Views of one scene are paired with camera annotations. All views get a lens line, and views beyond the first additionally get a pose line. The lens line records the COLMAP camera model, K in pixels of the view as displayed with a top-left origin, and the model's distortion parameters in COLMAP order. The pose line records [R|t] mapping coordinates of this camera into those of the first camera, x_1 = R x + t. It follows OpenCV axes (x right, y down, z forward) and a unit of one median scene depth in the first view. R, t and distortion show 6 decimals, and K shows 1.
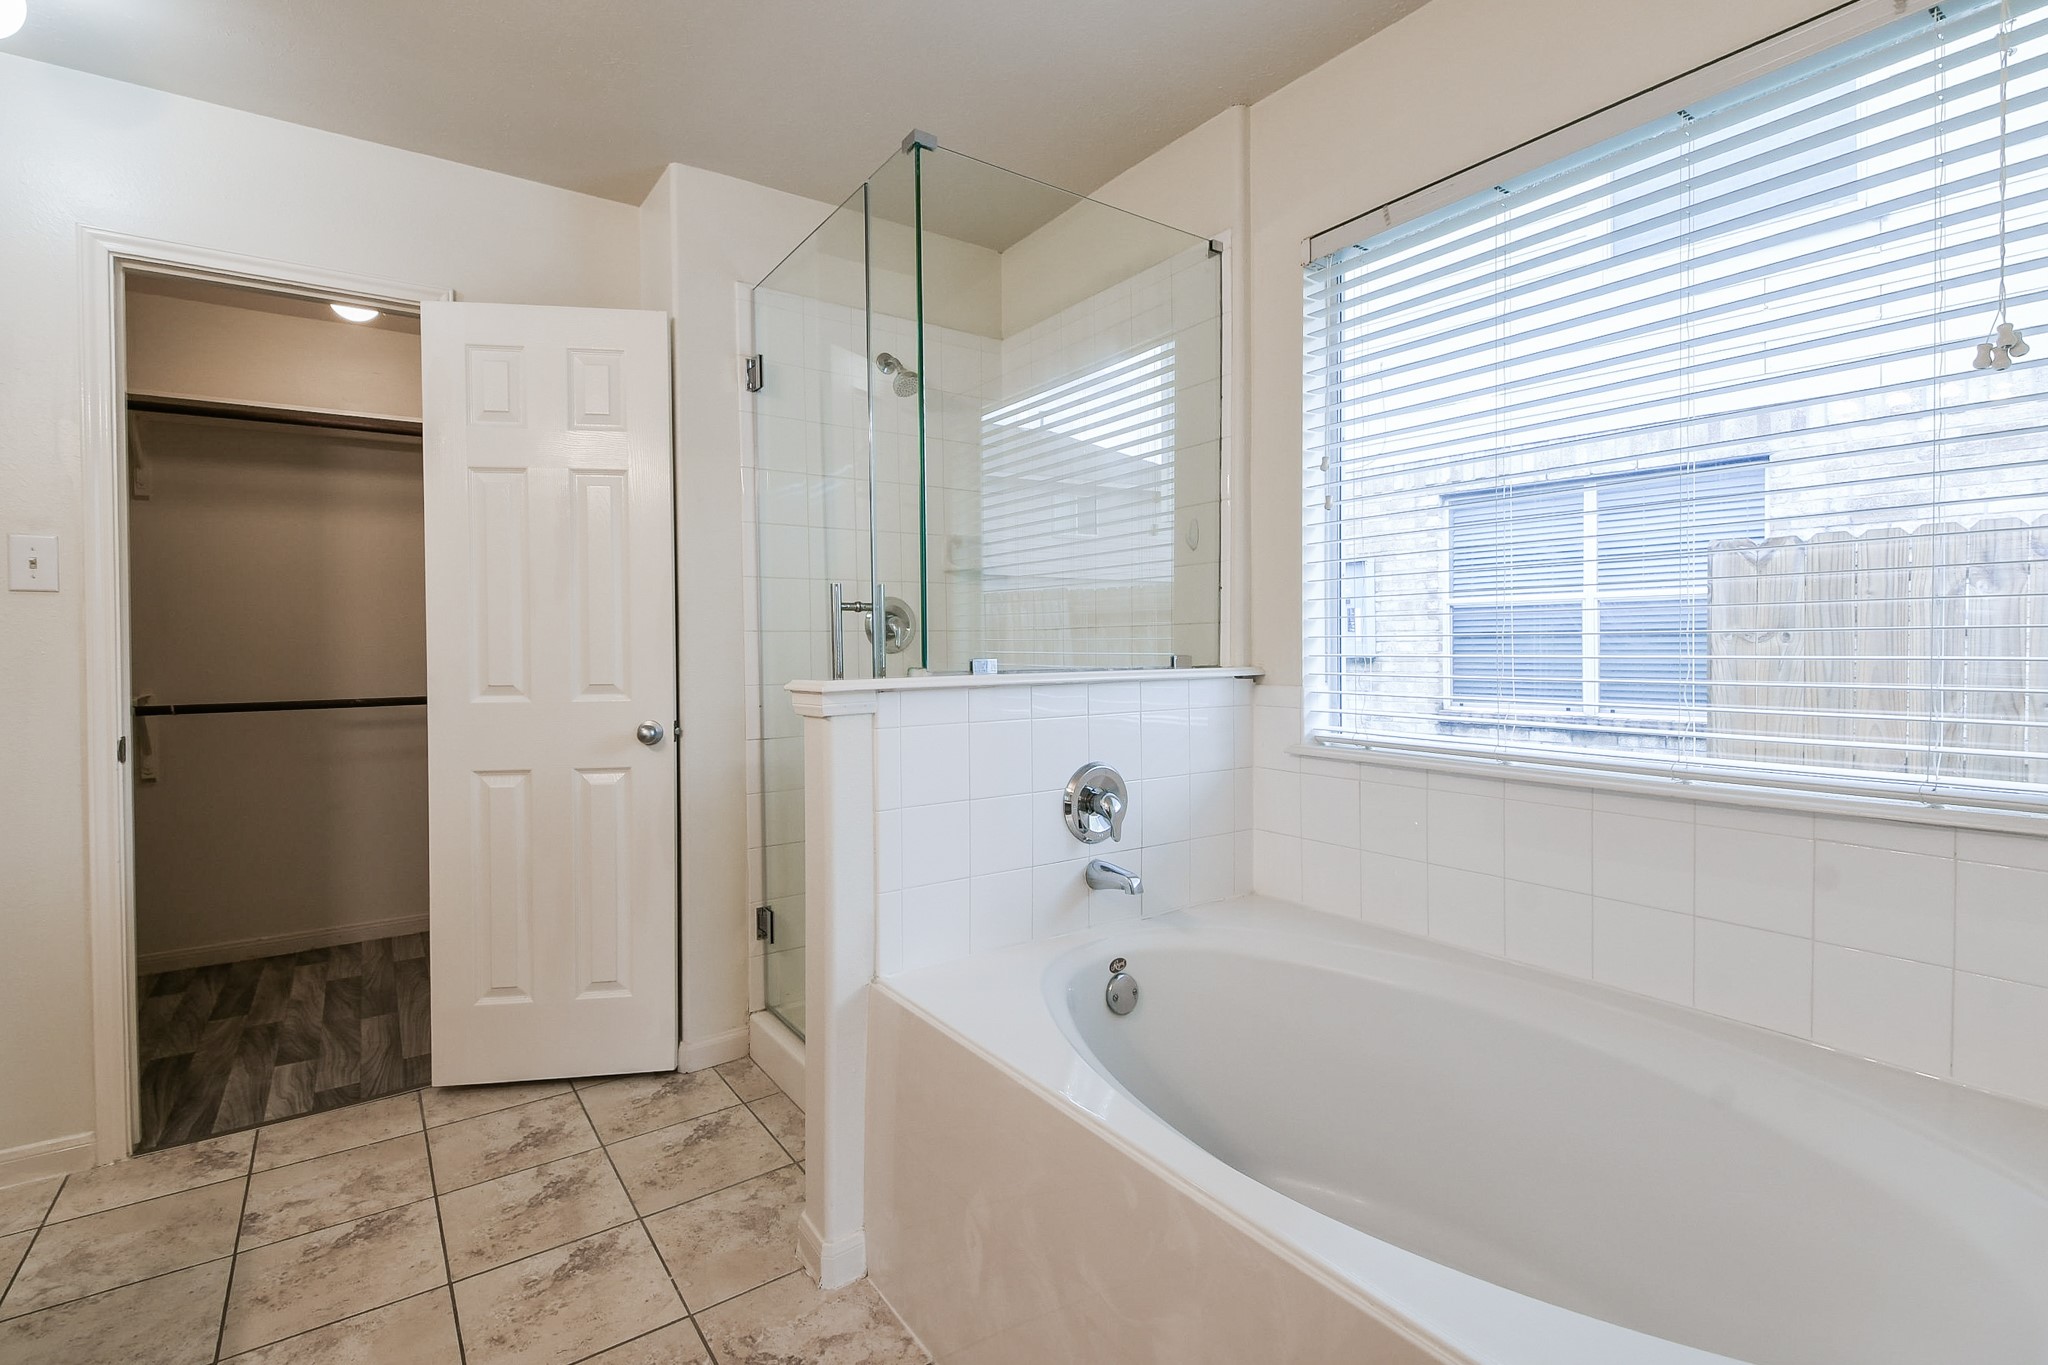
lens RADIAL K [[908.8, 0, 1008.5], [0, 908.8, 657.9], [0, 0, 1]] dist [0.026267, -0.020978]
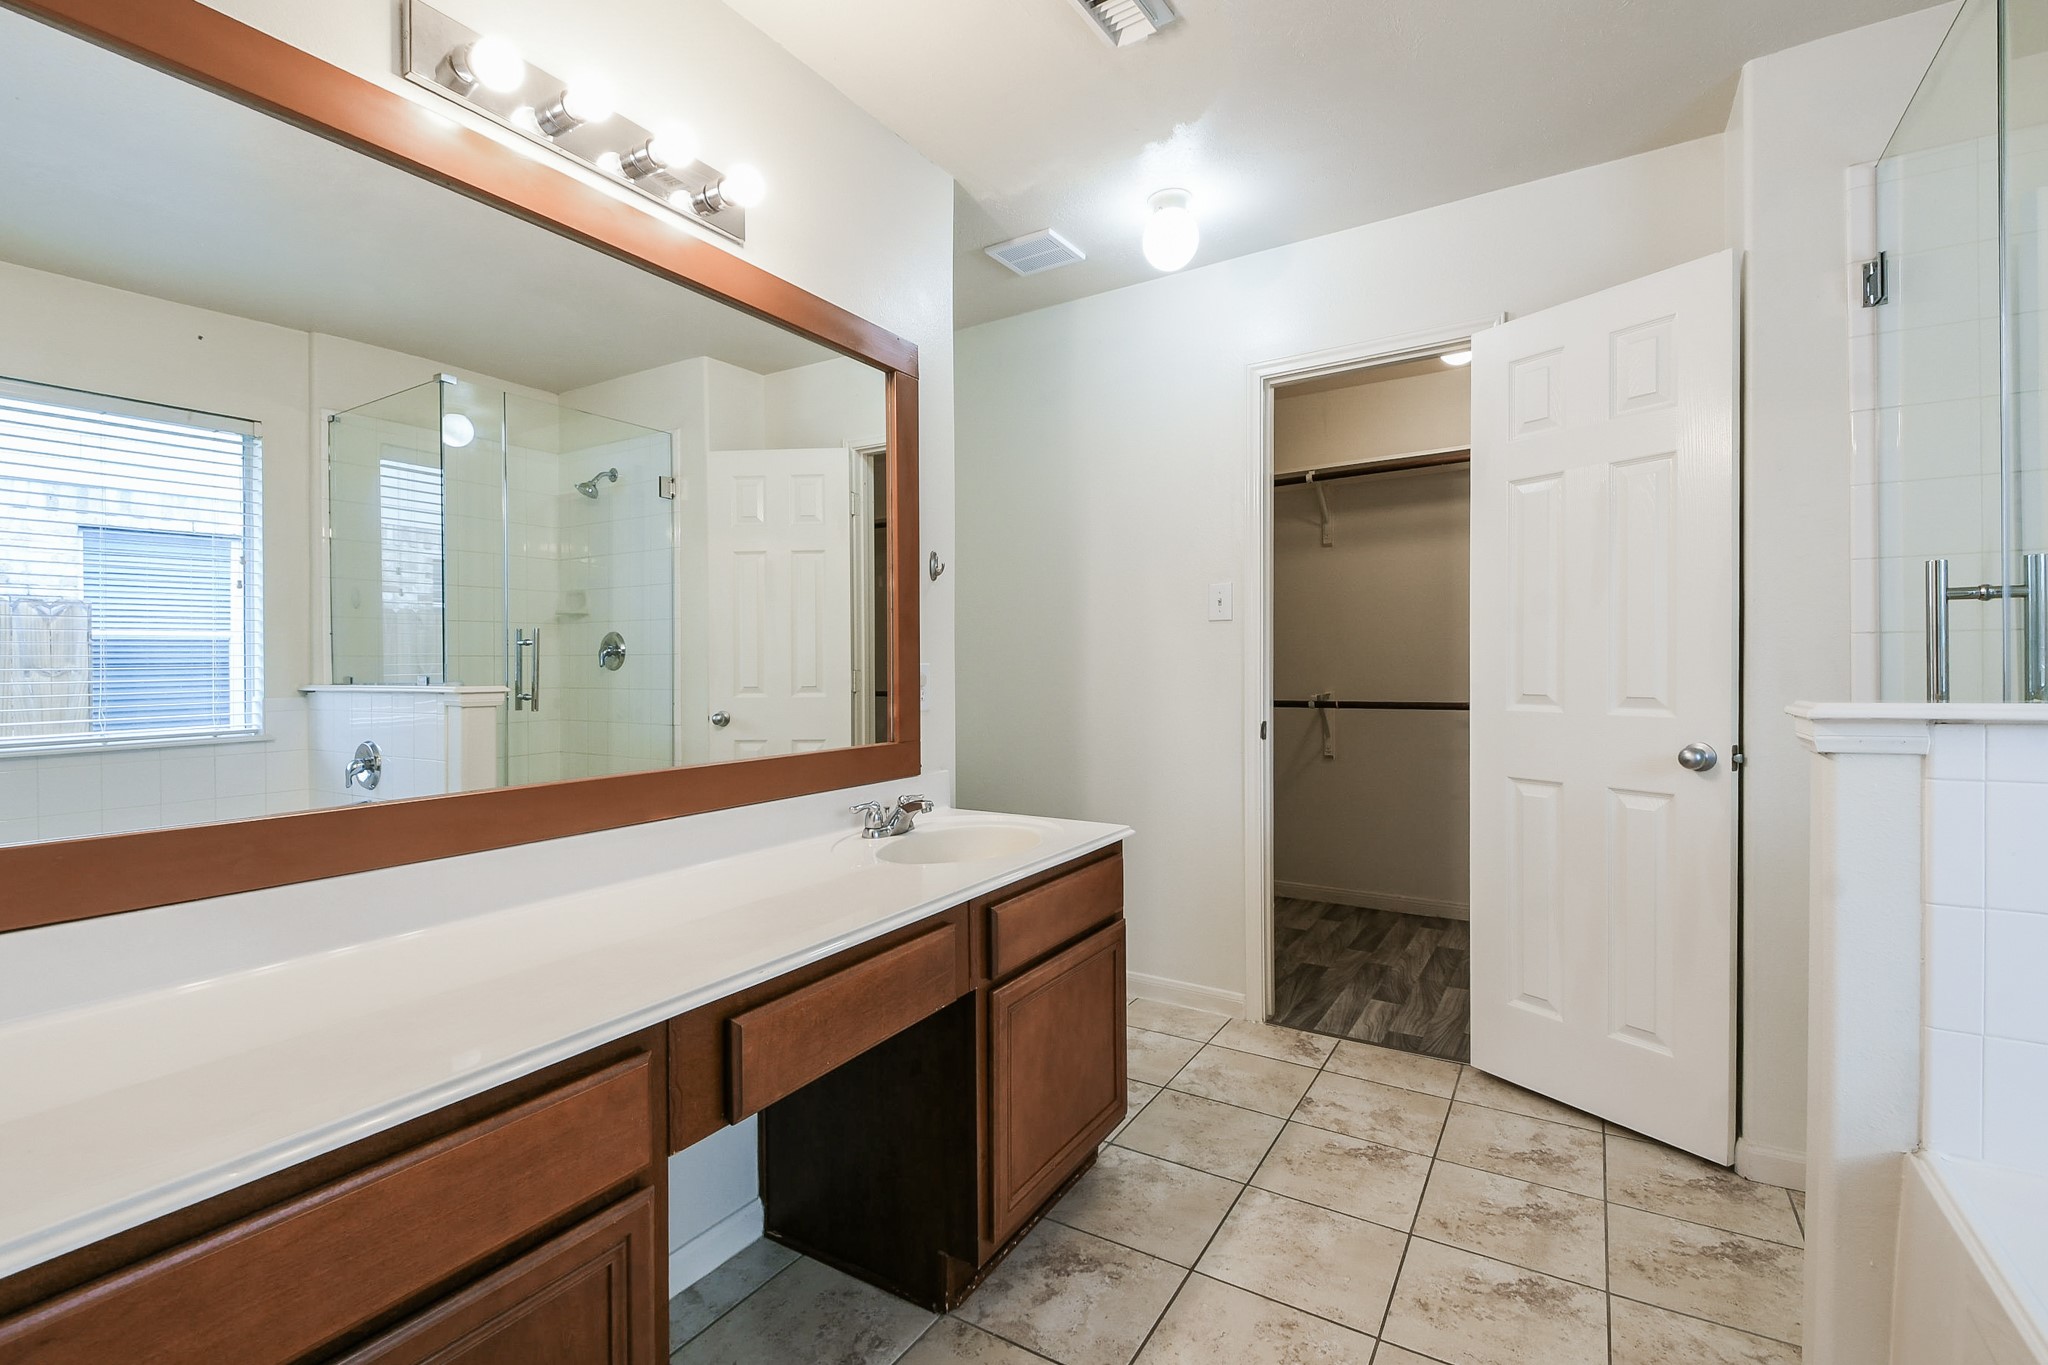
lens RADIAL K [[910.3, 0, 1018.9], [0, 910.3, 673.4], [0, 0, 1]] dist [0.026408, -0.024179]
pose [[0.386754, 0.012633, -0.922097, 0.154794], [-0.004202, 0.999920, 0.011937, -0.002837], [0.922174, -0.000742, 0.386776, 0.096790]]
